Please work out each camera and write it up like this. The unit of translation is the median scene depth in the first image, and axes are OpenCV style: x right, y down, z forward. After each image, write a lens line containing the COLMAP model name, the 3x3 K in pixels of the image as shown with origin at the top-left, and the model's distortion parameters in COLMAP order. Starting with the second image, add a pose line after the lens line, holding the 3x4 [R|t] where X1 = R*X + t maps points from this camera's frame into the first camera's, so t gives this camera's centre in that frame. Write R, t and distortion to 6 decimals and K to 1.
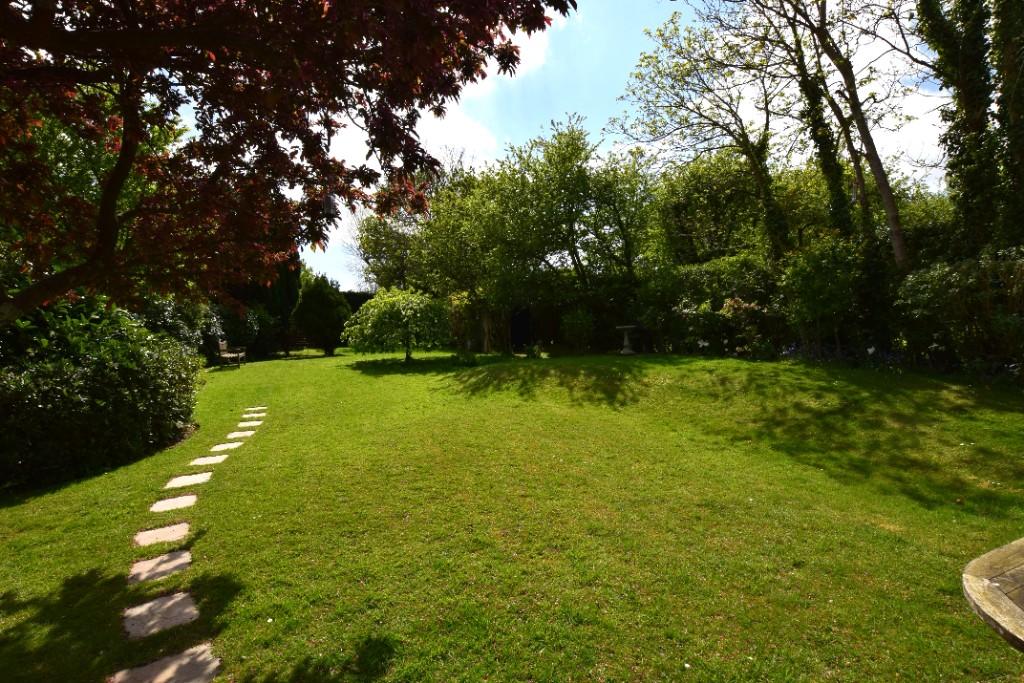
lens RADIAL K [[491.1, 0, 508.7], [0, 491.1, 340.5], [0, 0, 1]] dist [-0.026545, 0.000307]
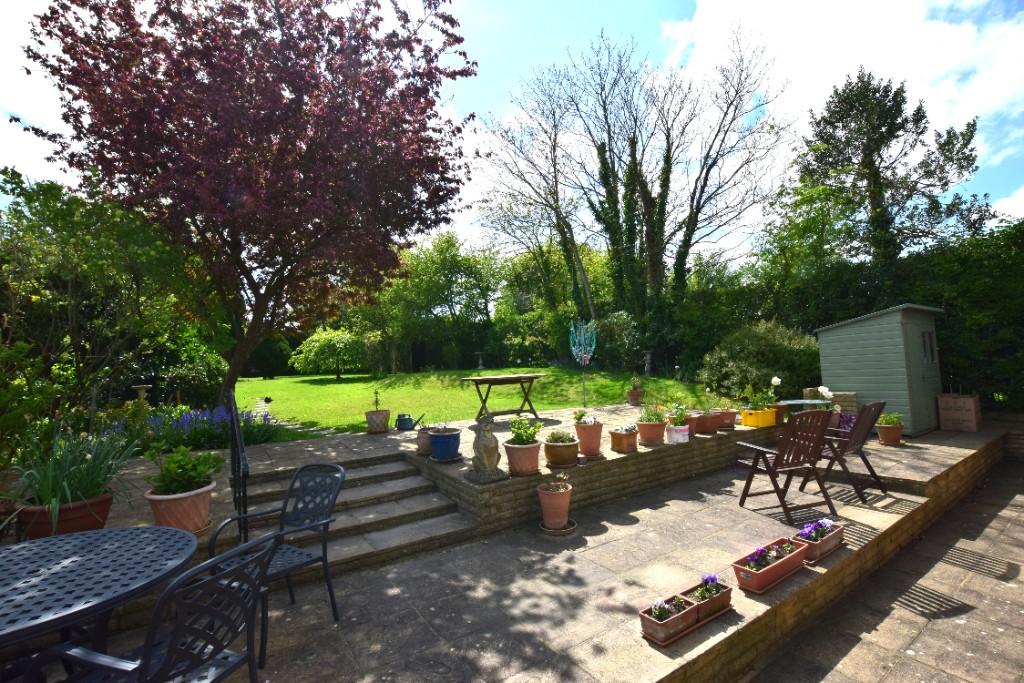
lens RADIAL K [[469.7, 0, 514.3], [0, 469.7, 339.0], [0, 0, 1]] dist [-0.020761, 0.000472]
pose [[0.978918, -0.003883, 0.204215, 0.027236], [0.019608, 0.996988, -0.075034, 0.047349], [-0.203309, 0.077457, 0.976046, -0.570178]]
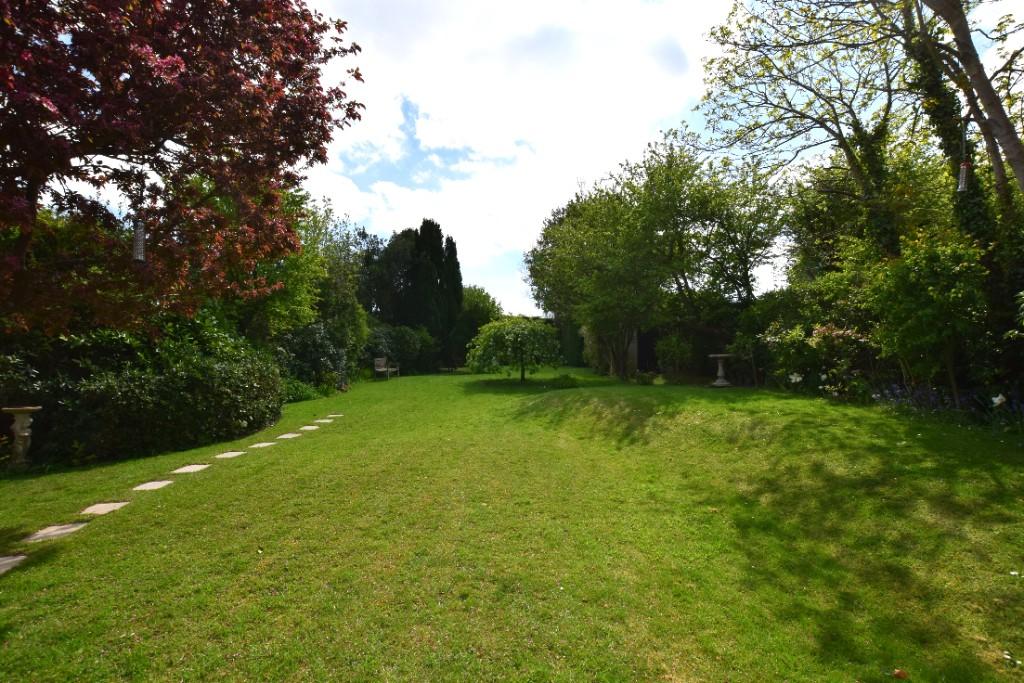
lens RADIAL K [[460.2, 0, 516.3], [0, 460.2, 335.7], [0, 0, 1]] dist [-0.016368, -0.000053]
pose [[0.918685, 0.010176, -0.394861, 0.225068], [-0.031421, 0.998383, -0.047374, -0.011570], [0.393740, 0.055929, 0.917519, 0.078731]]
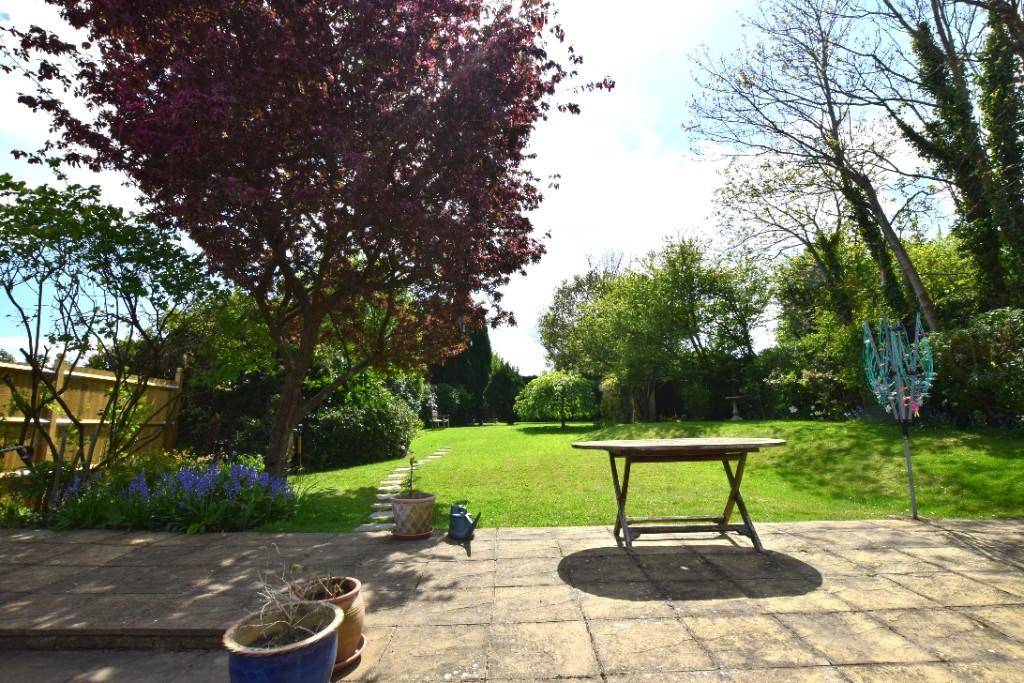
lens RADIAL K [[469.7, 0, 514.3], [0, 469.7, 339.0], [0, 0, 1]] dist [-0.020761, 0.000472]
pose [[0.927697, -0.050037, -0.369966, 0.170811], [-0.016636, 0.984453, -0.174861, 0.038340], [0.372964, 0.168372, 0.912441, -0.232251]]
